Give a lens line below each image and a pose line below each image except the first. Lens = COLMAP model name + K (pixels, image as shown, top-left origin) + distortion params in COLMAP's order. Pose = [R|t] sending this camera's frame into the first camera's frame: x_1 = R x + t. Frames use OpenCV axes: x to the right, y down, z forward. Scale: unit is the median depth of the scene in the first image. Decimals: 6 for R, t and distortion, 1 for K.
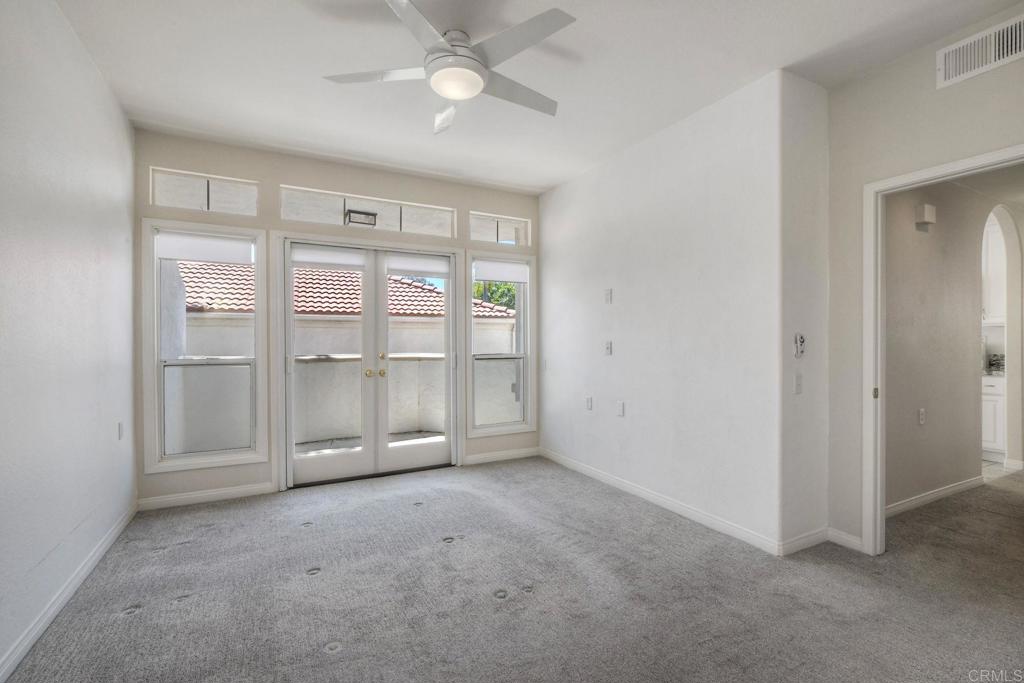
lens RADIAL K [[460.9, 0, 512.0], [0, 460.9, 341.5], [0, 0, 1]] dist [0.005454, 0.000220]
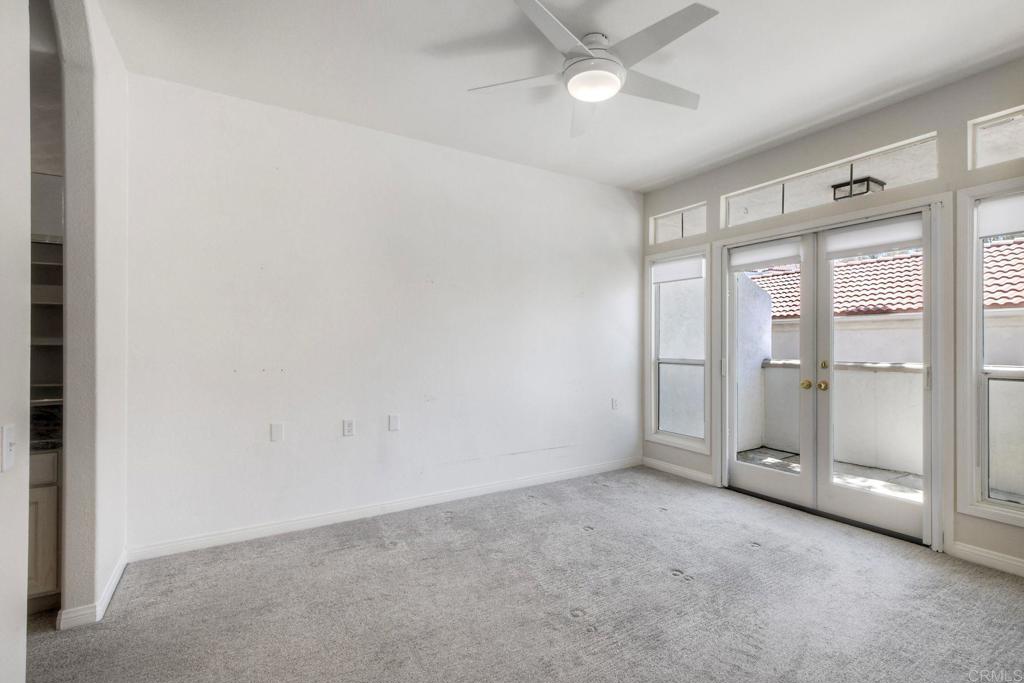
lens RADIAL K [[454.3, 0, 512.1], [0, 454.3, 338.0], [0, 0, 1]] dist [0.010299, 0.000306]
pose [[0.096115, -0.012553, -0.995291, 0.499406], [-0.008090, 0.999878, -0.013393, 0.002357], [0.995337, 0.009339, 0.096002, 0.435836]]
